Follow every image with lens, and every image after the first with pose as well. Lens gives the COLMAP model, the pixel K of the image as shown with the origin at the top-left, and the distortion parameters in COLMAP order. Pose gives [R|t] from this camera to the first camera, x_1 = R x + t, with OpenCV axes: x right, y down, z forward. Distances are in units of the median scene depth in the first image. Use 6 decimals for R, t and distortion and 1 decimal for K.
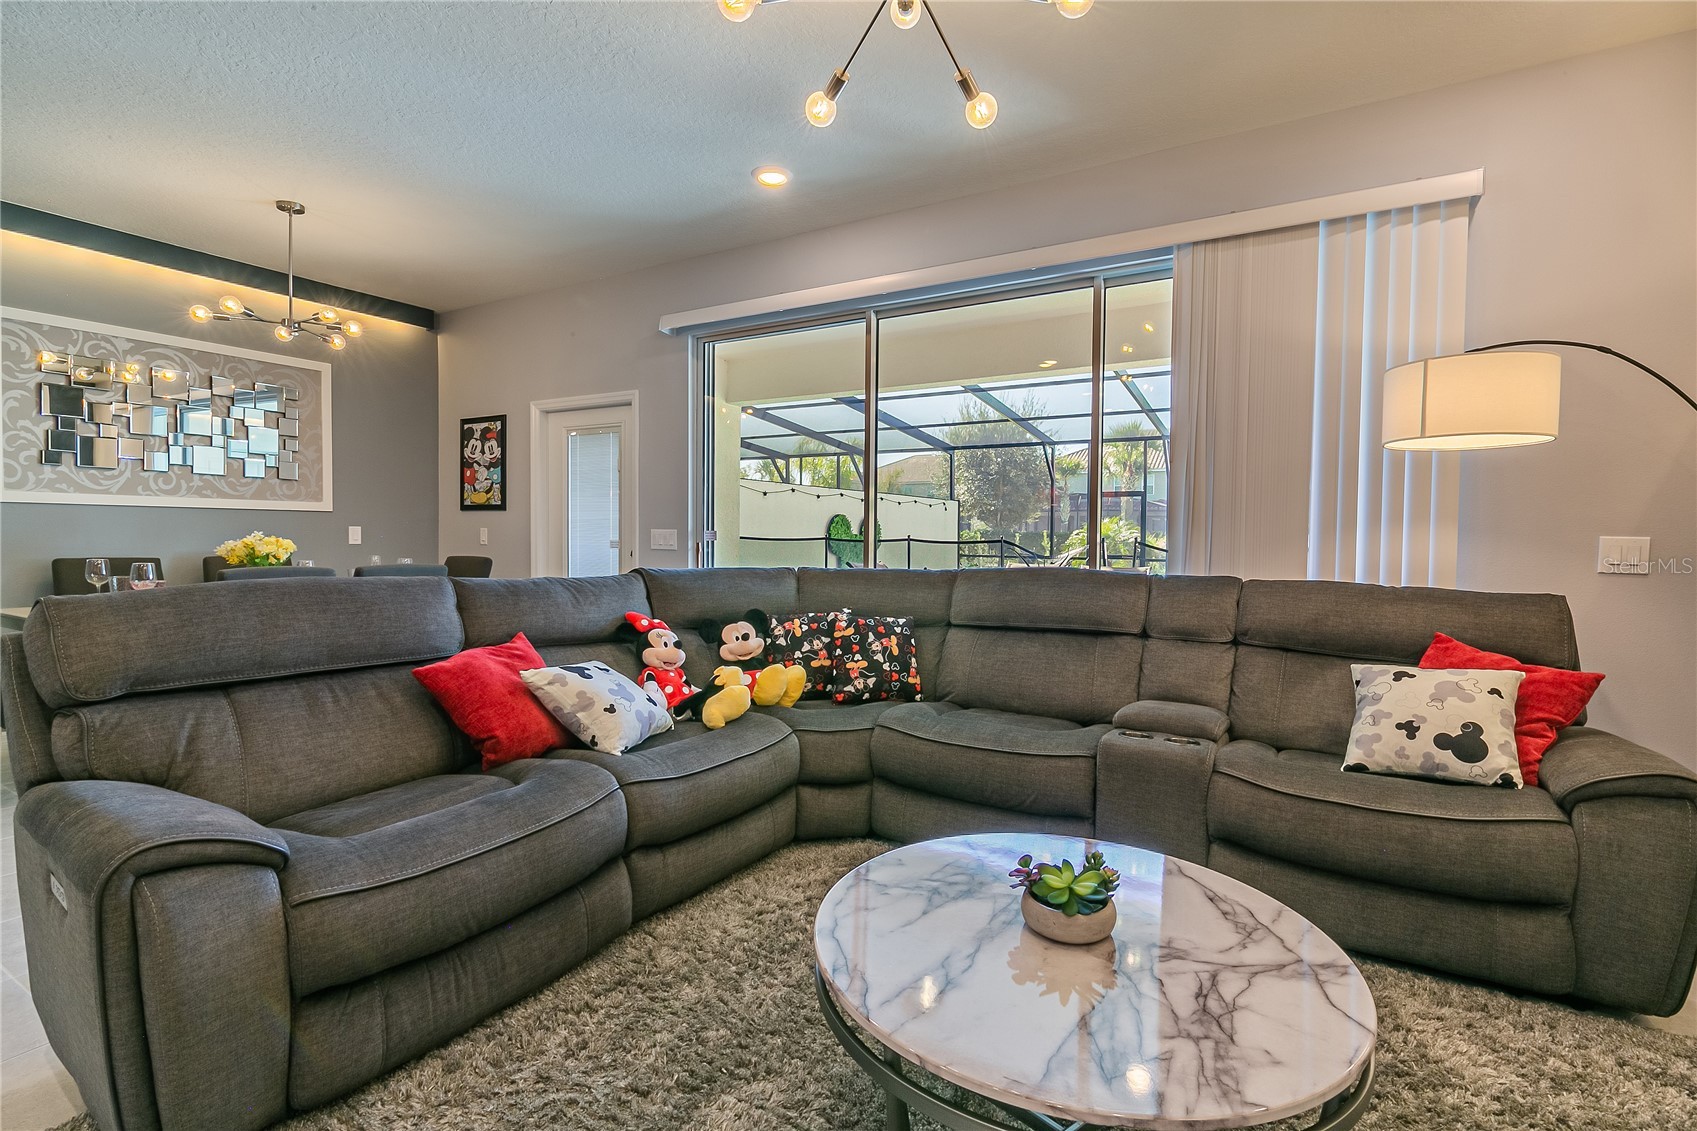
lens RADIAL K [[771.3, 0, 854.7], [0, 771.3, 559.5], [0, 0, 1]] dist [0.000695, -0.000964]
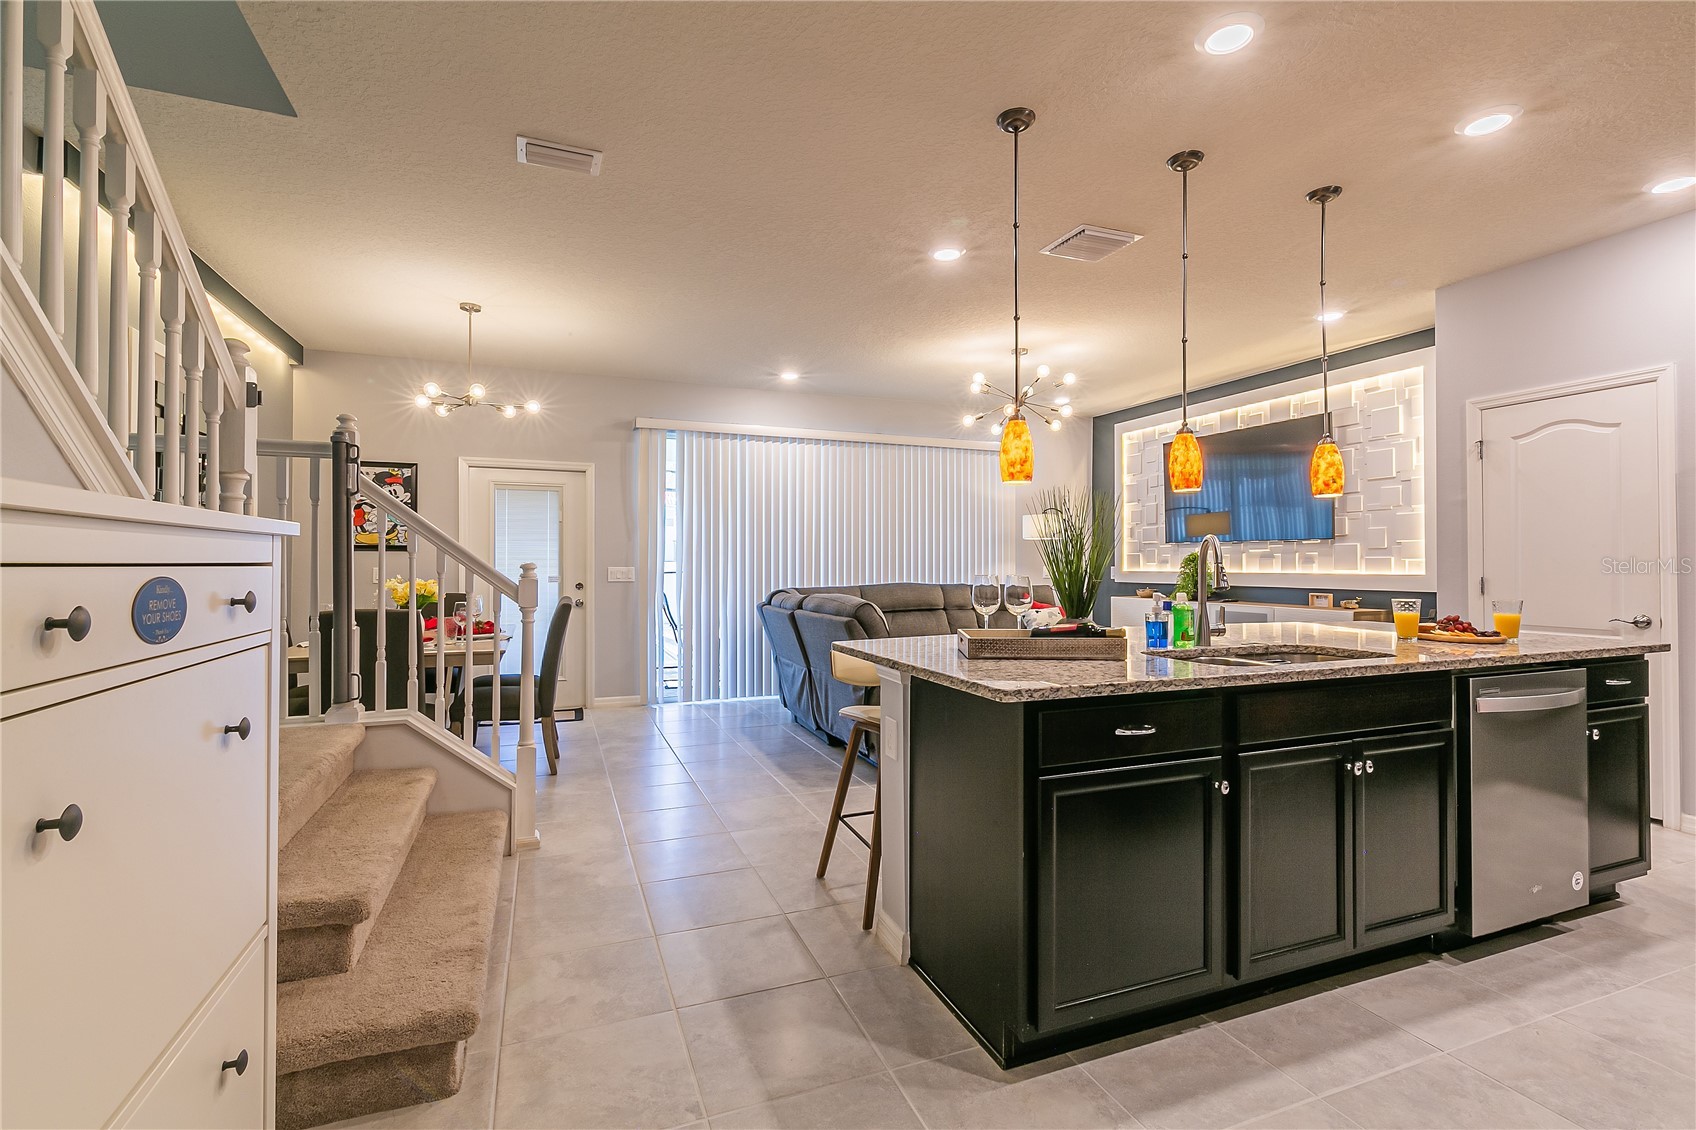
lens RADIAL K [[770.9, 0, 841.3], [0, 770.9, 558.8], [0, 0, 1]] dist [0.000695, -0.000964]
pose [[0.618396, -0.005472, 0.785847, -1.599717], [0.032916, 0.999279, -0.018945, -0.022359], [-0.785177, 0.037582, 0.618130, -0.228306]]
